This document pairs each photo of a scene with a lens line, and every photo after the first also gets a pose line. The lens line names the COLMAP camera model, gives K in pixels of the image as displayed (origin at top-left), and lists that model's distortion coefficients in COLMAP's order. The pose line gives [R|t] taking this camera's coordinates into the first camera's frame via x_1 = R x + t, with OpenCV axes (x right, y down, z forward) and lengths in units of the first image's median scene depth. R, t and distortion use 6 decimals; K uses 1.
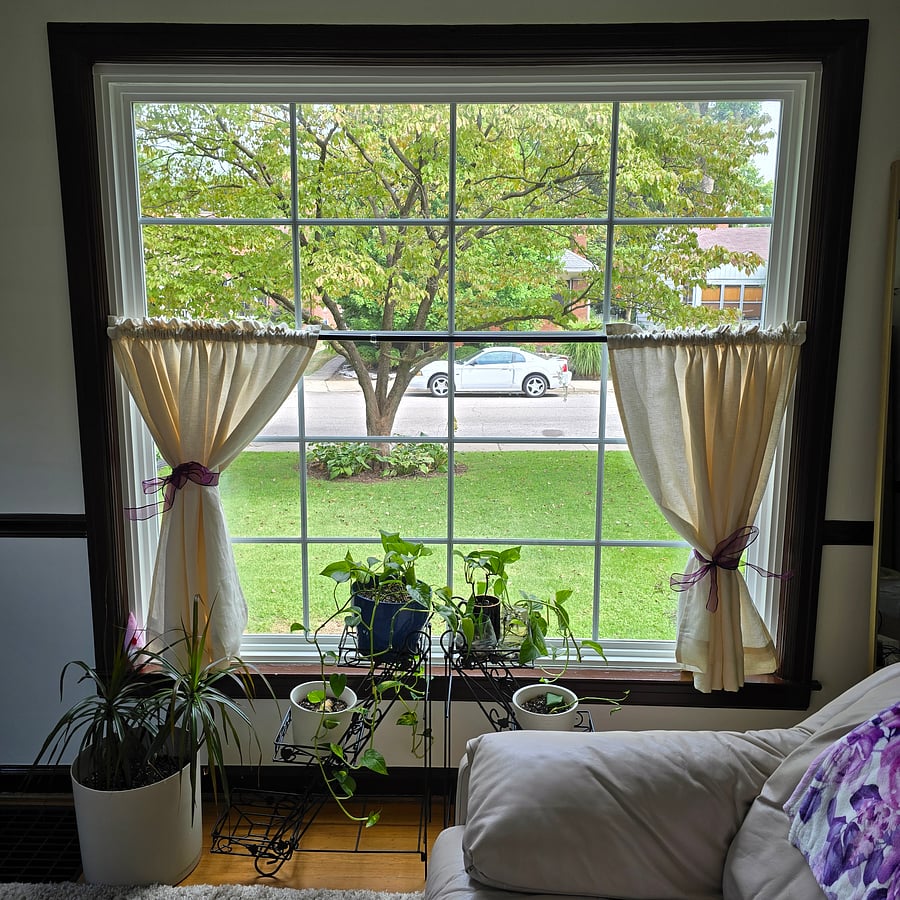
lens RADIAL K [[820.5, 0, 449.3], [0, 820.5, 447.3], [0, 0, 1]] dist [0.058246, -0.034463]
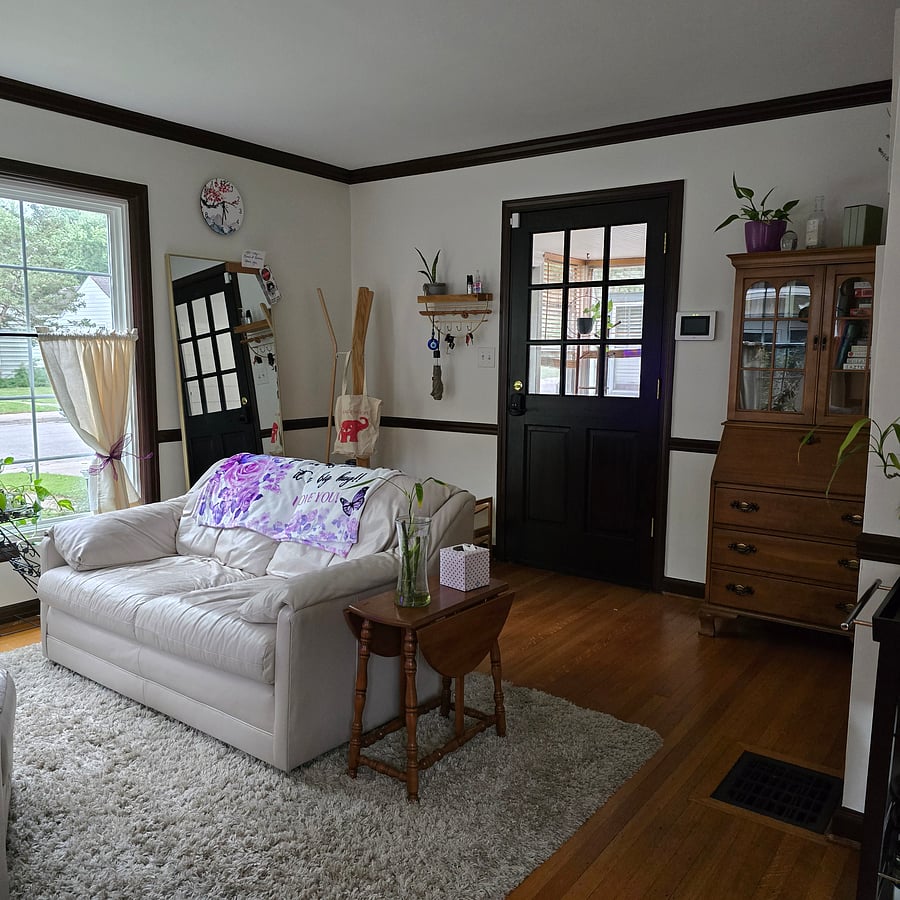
lens RADIAL K [[820.5, 0, 449.3], [0, 820.5, 446.1], [0, 0, 1]] dist [0.058246, -0.034463]
pose [[0.600518, -0.092667, 0.794224, -0.705327], [0.129010, 0.991477, 0.018136, 0.182710], [-0.789135, 0.091571, 0.607355, -0.742570]]
